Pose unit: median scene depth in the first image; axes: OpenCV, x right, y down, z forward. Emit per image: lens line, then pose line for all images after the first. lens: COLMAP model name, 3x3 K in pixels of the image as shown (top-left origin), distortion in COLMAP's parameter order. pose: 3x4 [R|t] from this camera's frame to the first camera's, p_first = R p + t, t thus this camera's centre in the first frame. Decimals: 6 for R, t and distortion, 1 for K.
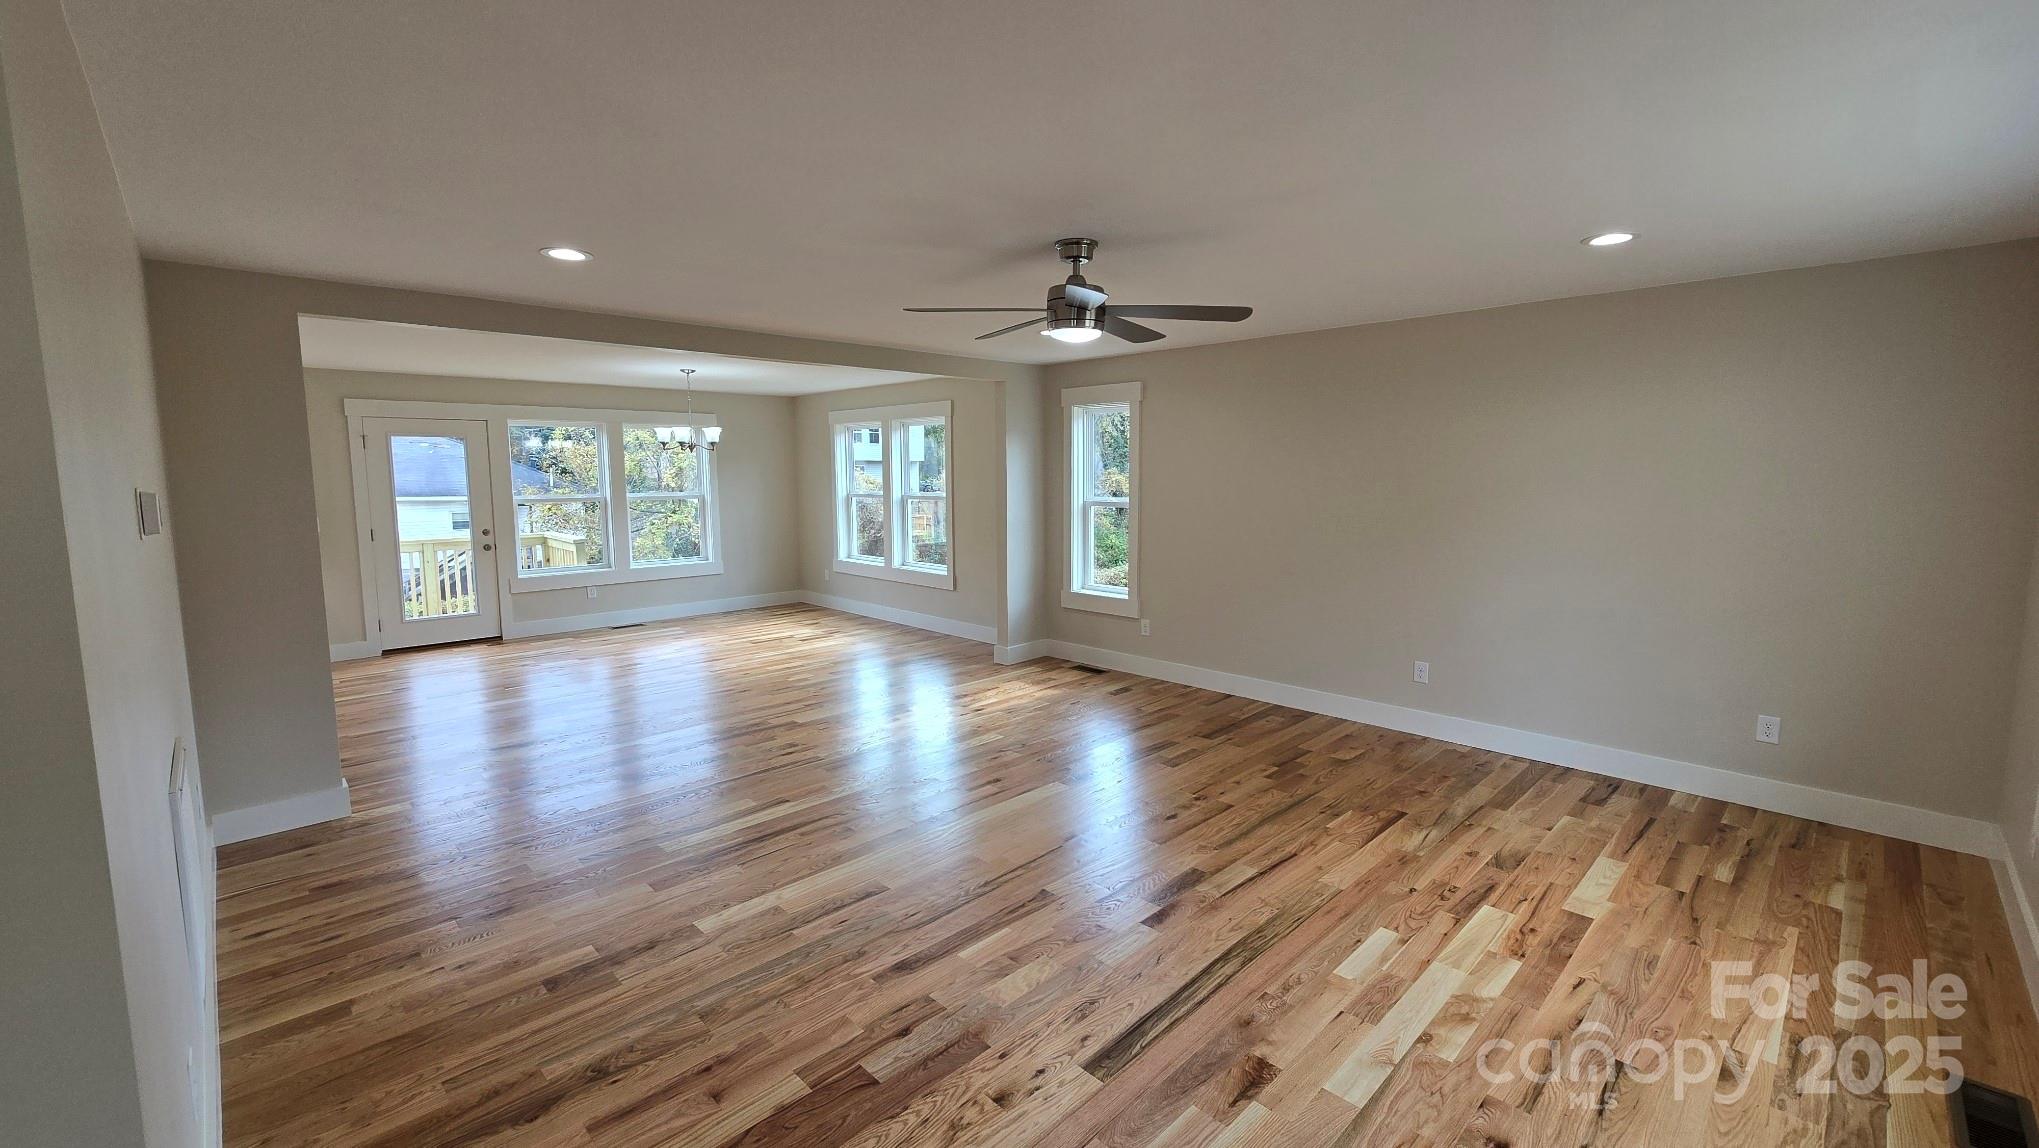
lens RADIAL K [[832.9, 0, 1016.2], [0, 832.9, 573.5], [0, 0, 1]] dist [0.001936, 0.000033]
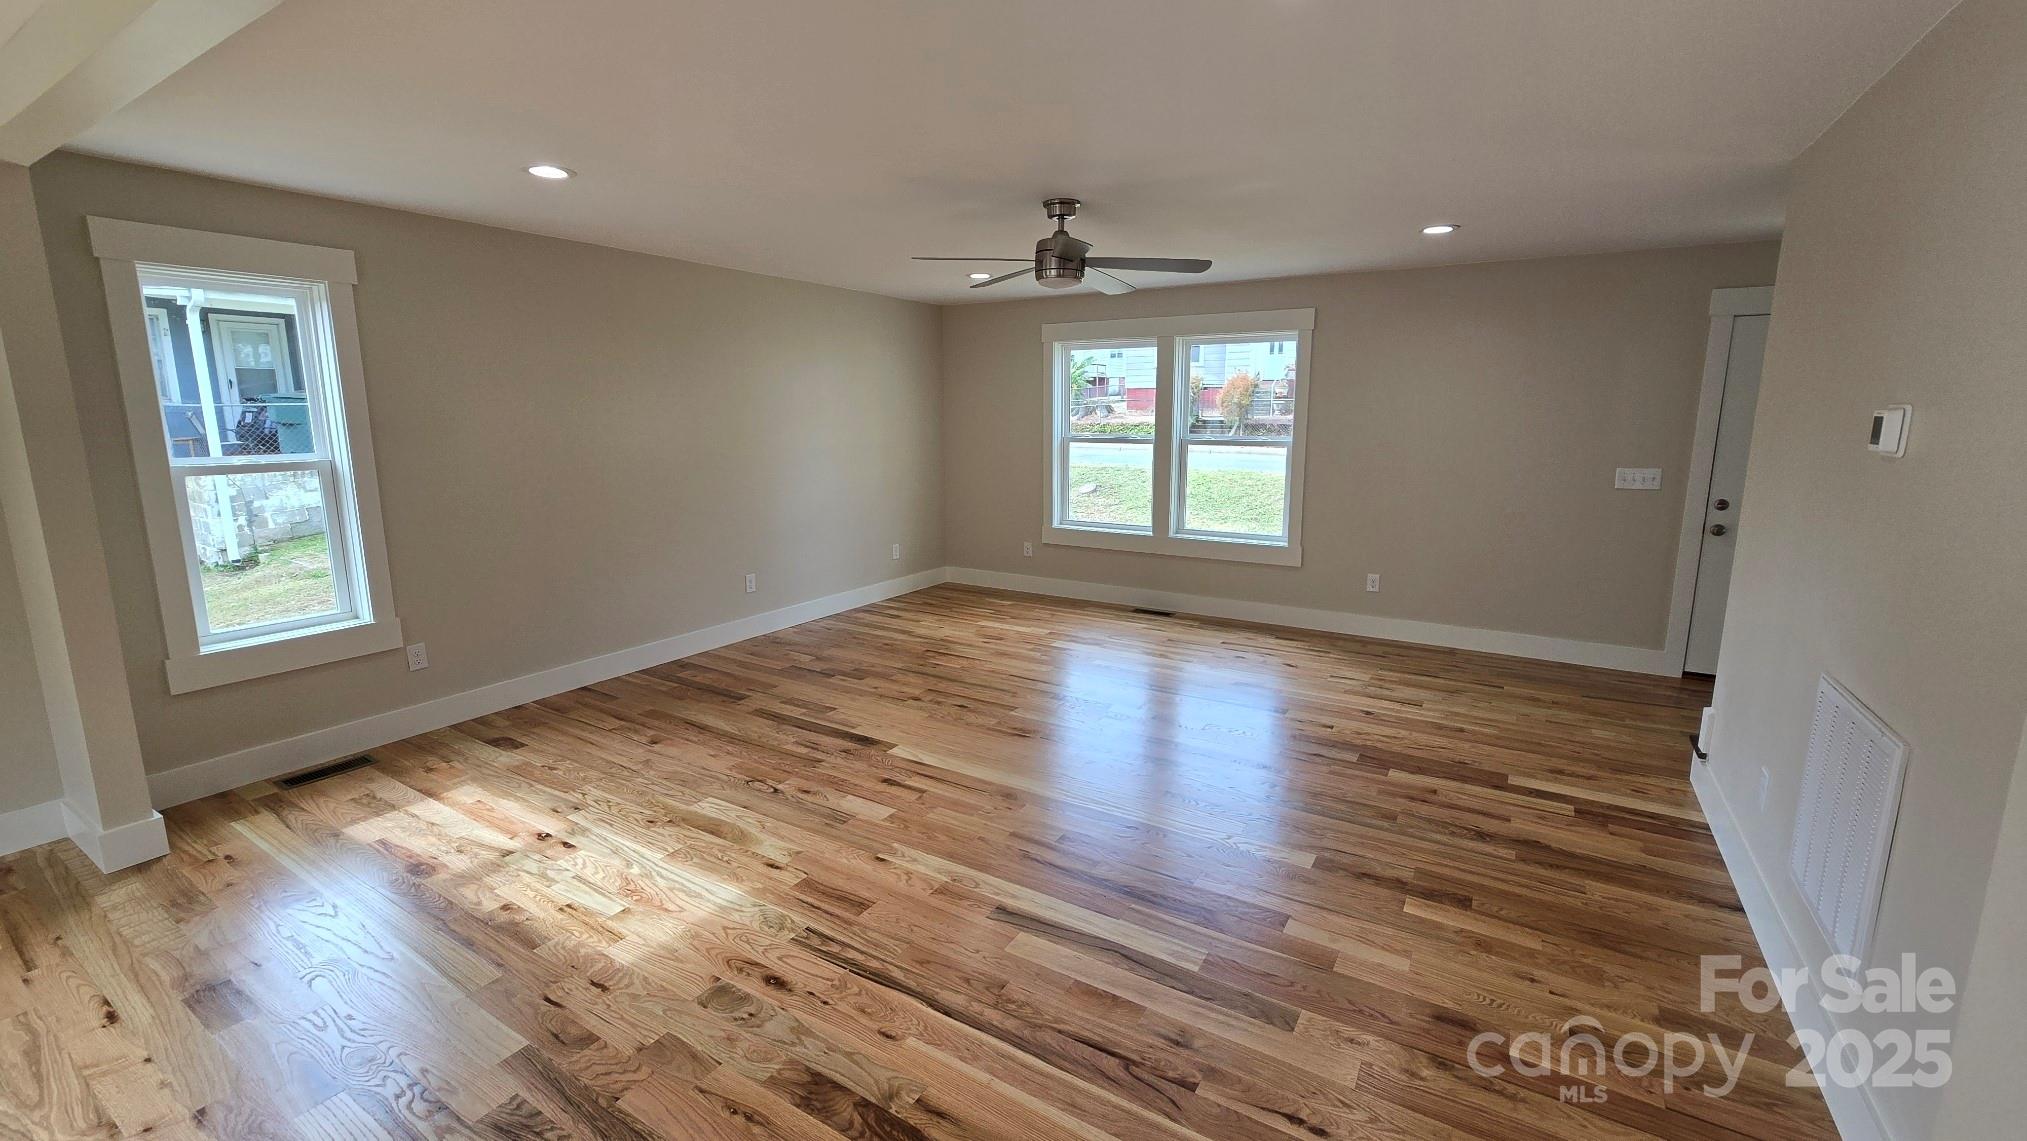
lens RADIAL K [[828.0, 0, 1006.1], [0, 828.0, 555.2], [0, 0, 1]] dist [0.001936, 0.000033]
pose [[-0.241399, -0.159979, 0.957149, -0.843525], [0.120587, 0.973728, 0.193163, -0.121624], [-0.962905, 0.162049, -0.215765, 1.074549]]
